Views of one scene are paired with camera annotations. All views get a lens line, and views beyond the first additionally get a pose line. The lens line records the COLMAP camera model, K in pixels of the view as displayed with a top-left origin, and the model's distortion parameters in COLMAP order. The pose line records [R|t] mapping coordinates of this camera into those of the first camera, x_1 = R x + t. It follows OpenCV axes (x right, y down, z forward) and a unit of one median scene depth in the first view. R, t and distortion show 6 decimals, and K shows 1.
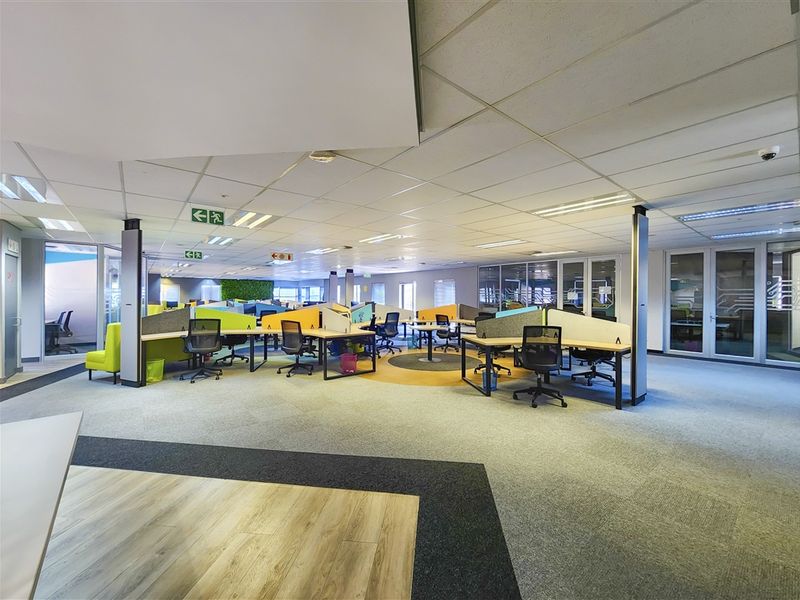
lens RADIAL K [[328.3, 0, 400.8], [0, 328.3, 298.2], [0, 0, 1]] dist [0.003616, 0.000865]
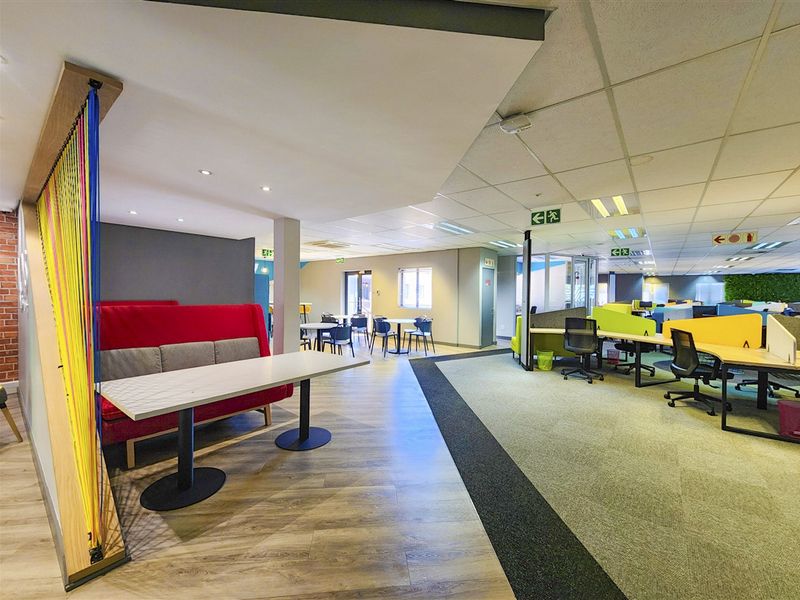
lens RADIAL K [[328.3, 0, 400.0], [0, 328.3, 299.4], [0, 0, 1]] dist [0.003616, 0.000865]
pose [[0.218761, 0.015090, -0.975662, 0.248972], [-0.011277, 0.999853, 0.012935, -0.000242], [0.975713, 0.008173, 0.218899, 0.262681]]
